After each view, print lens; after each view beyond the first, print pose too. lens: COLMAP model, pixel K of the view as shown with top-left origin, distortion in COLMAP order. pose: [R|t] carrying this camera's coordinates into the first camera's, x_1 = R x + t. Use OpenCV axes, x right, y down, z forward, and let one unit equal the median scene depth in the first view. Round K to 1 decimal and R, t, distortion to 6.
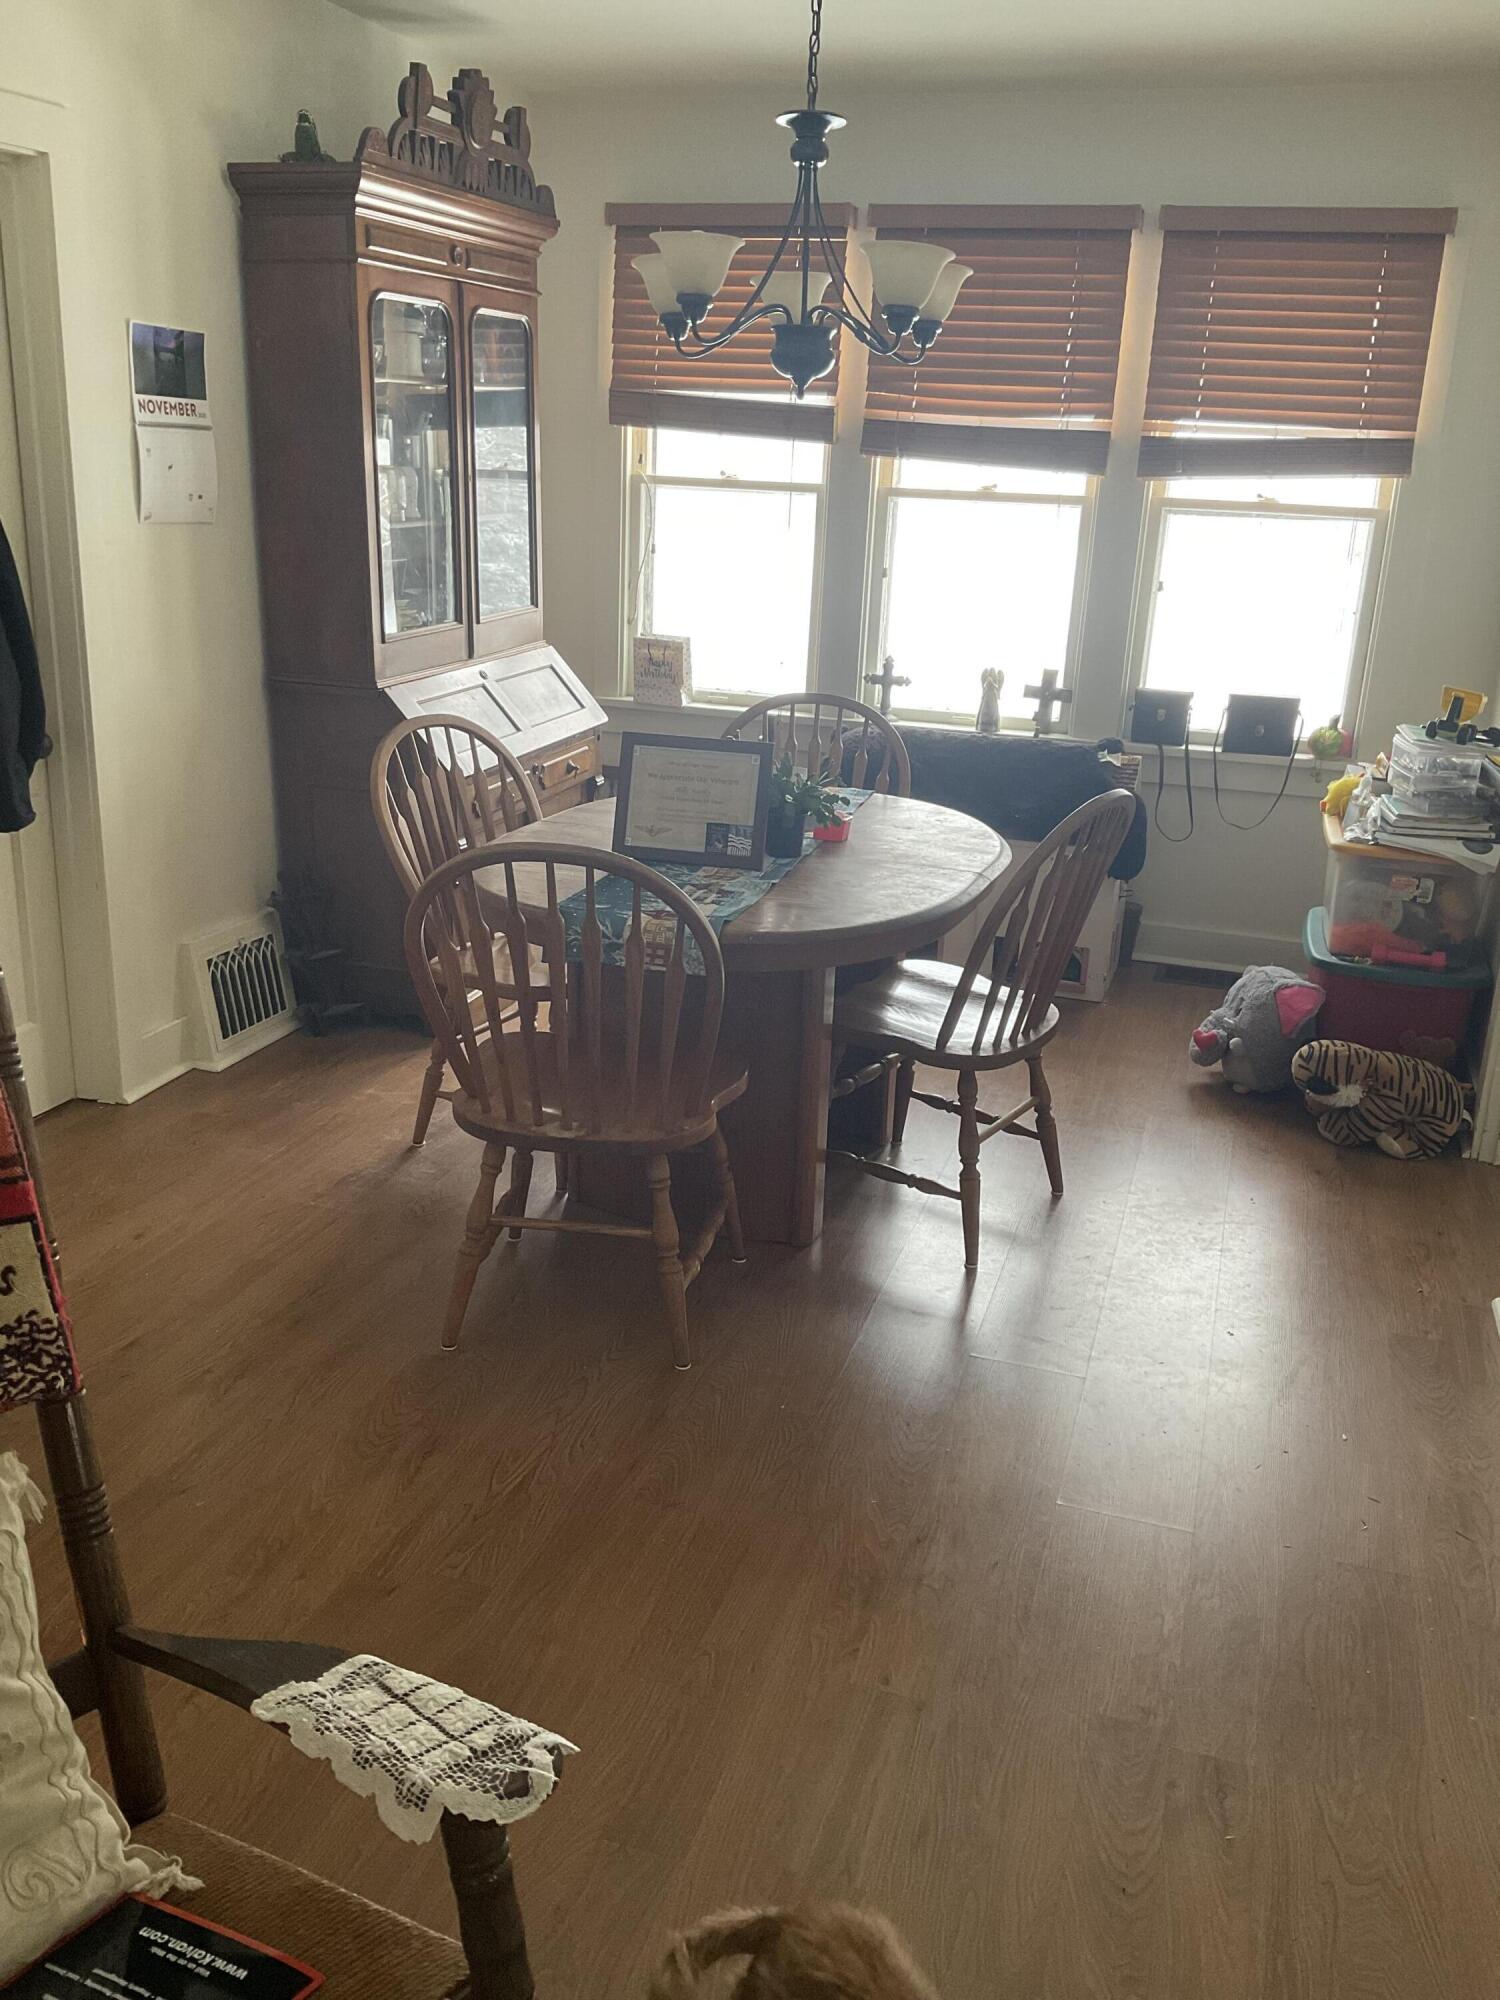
lens RADIAL K [[1635.1, 0, 753.6], [0, 1635.1, 984.5], [0, 0, 1]] dist [0.117772, -0.254895]
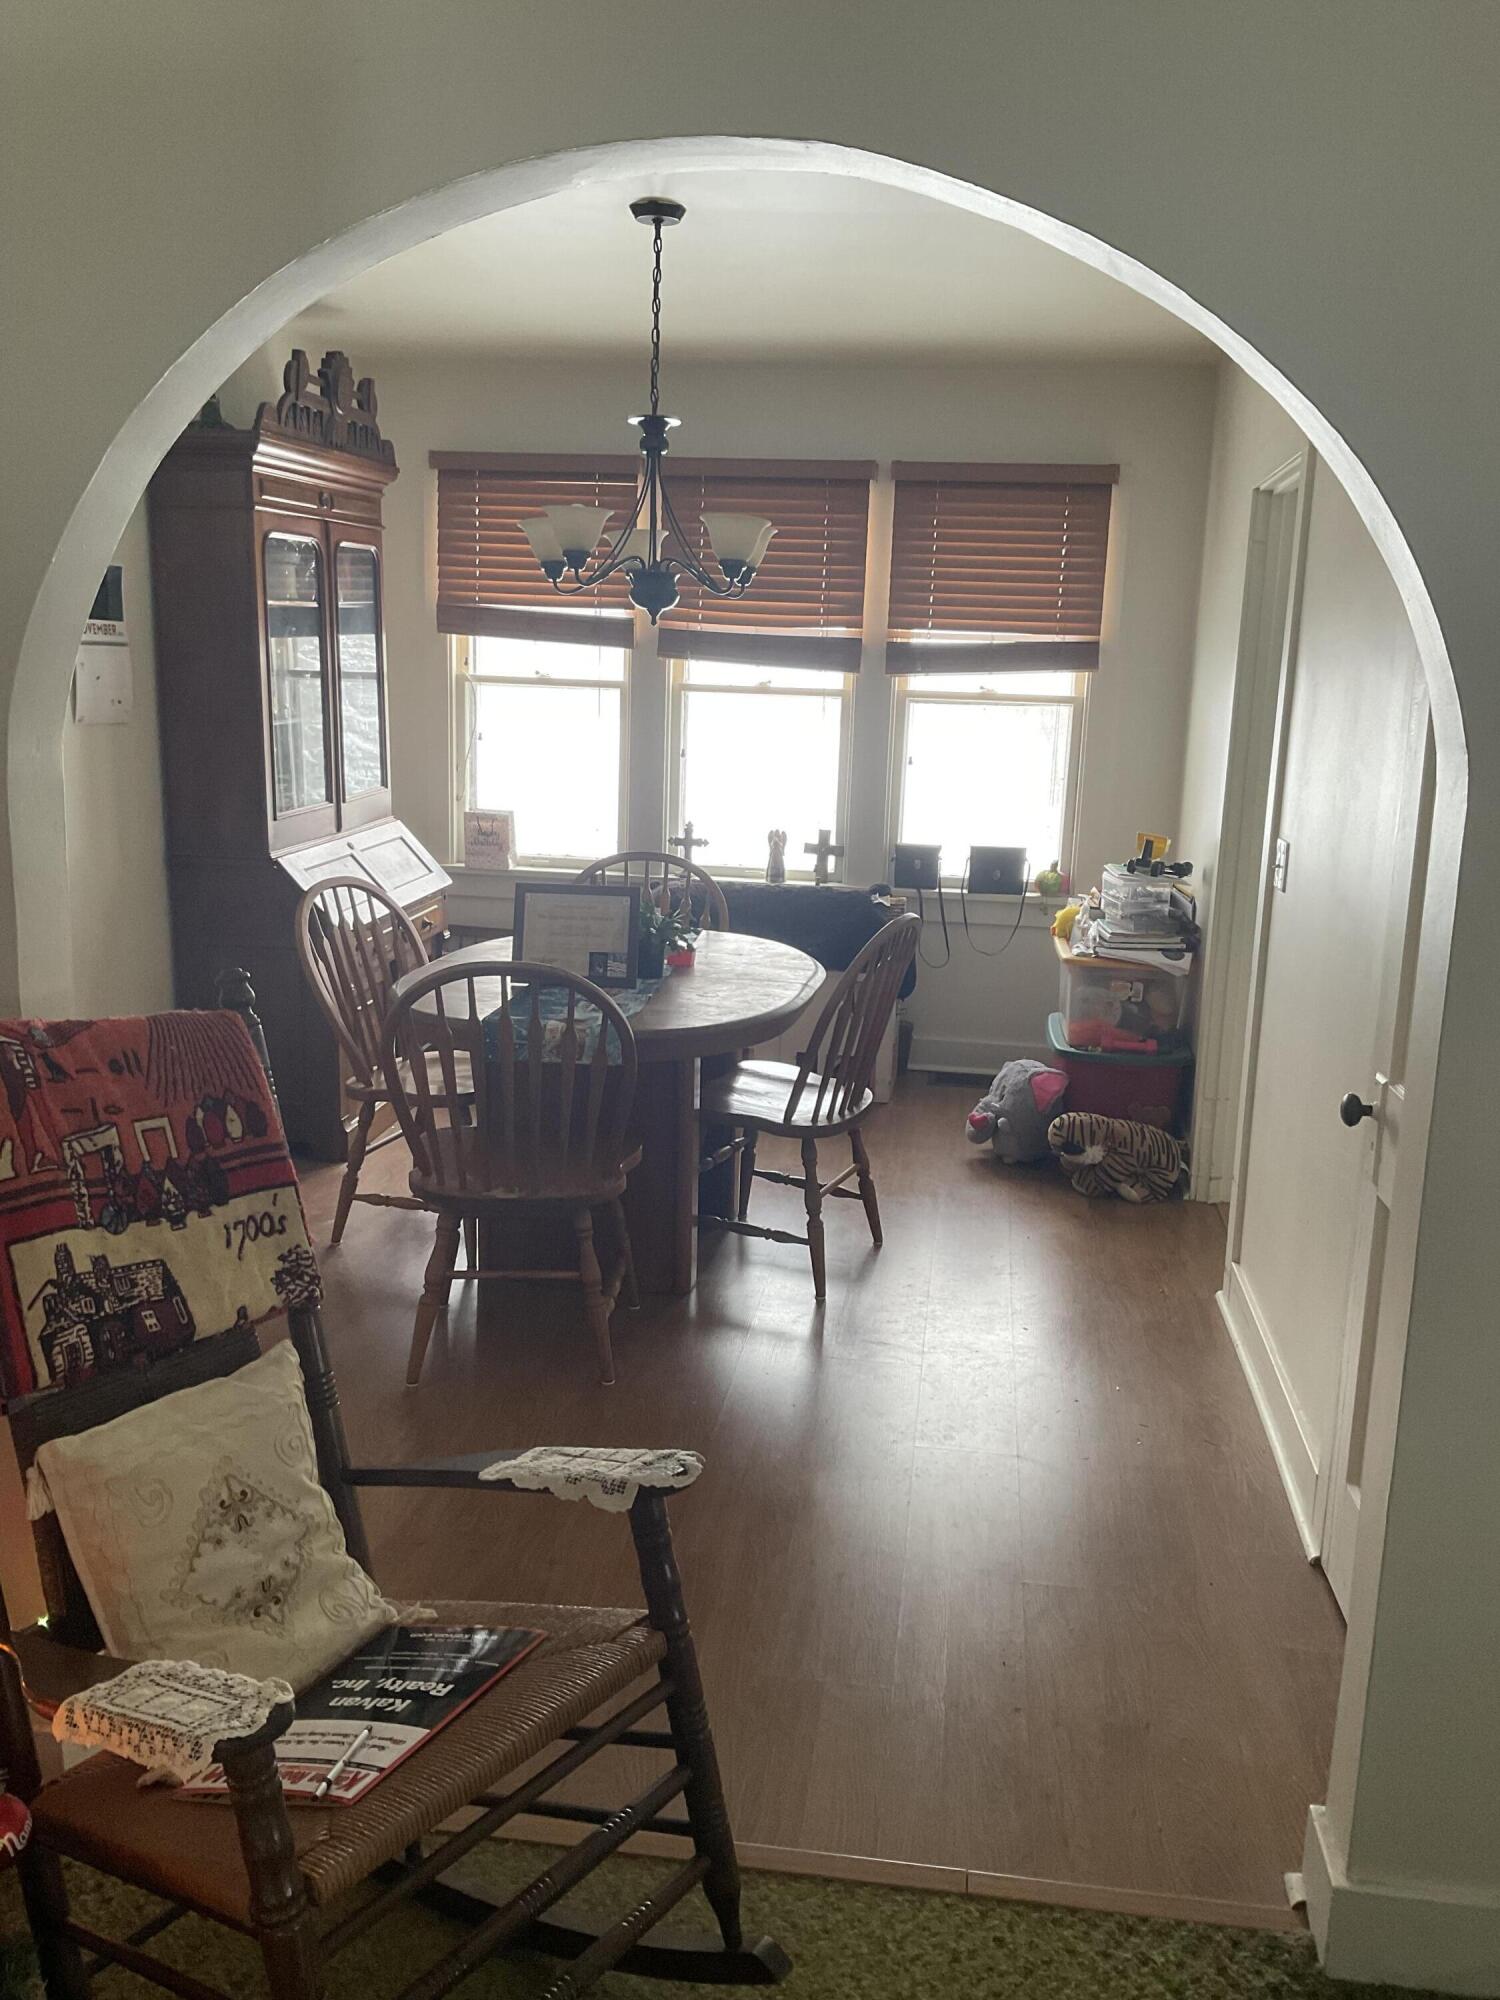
lens RADIAL K [[1635.1, 0, 753.6], [0, 1635.1, 984.5], [0, 0, 1]] dist [0.117772, -0.254895]
pose [[0.985822, -0.043031, 0.162186, -0.083821], [0.059749, 0.993226, -0.099658, 0.043962], [-0.156799, 0.107935, 0.981715, -0.181996]]
